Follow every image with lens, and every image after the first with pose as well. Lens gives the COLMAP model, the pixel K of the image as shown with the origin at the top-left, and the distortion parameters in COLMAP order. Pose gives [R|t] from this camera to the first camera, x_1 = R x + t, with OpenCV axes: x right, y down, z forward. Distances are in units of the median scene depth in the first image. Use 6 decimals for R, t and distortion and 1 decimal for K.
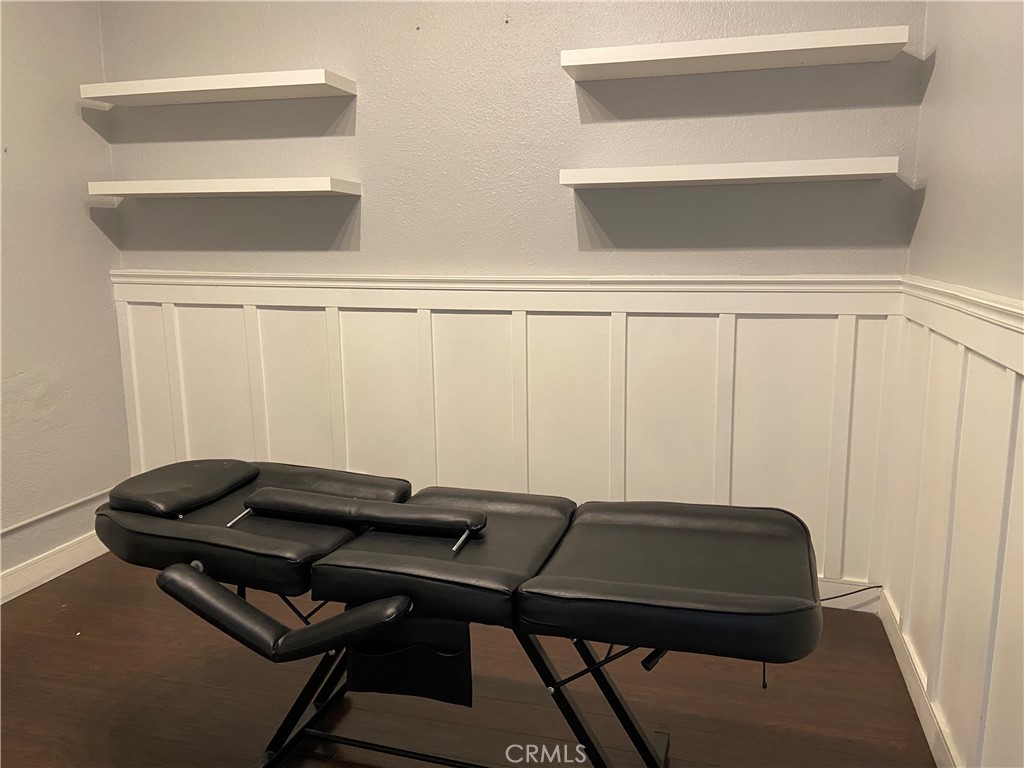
lens RADIAL K [[768.8, 0, 516.3], [0, 768.8, 381.6], [0, 0, 1]] dist [0.129010, -0.170939]
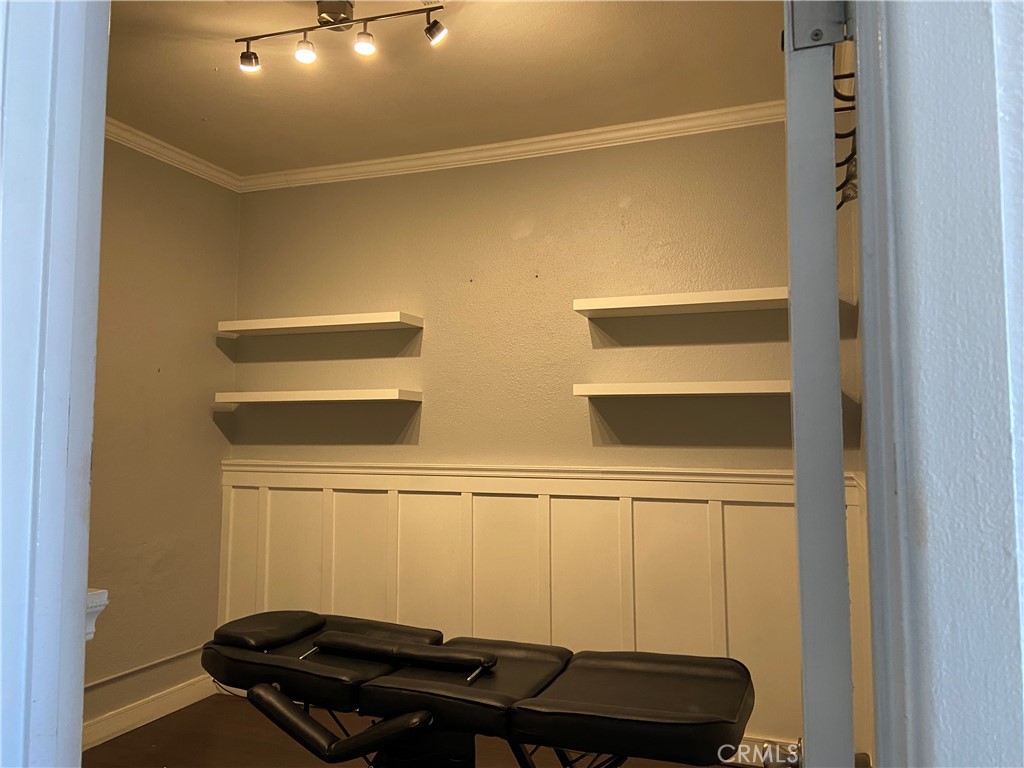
lens RADIAL K [[768.8, 0, 516.3], [0, 768.8, 381.6], [0, 0, 1]] dist [0.129010, -0.170939]
pose [[0.996167, 0.001139, -0.087459, 0.097875], [-0.021978, 0.971095, -0.237681, 0.036156], [0.084660, 0.238692, 0.967398, -0.323757]]
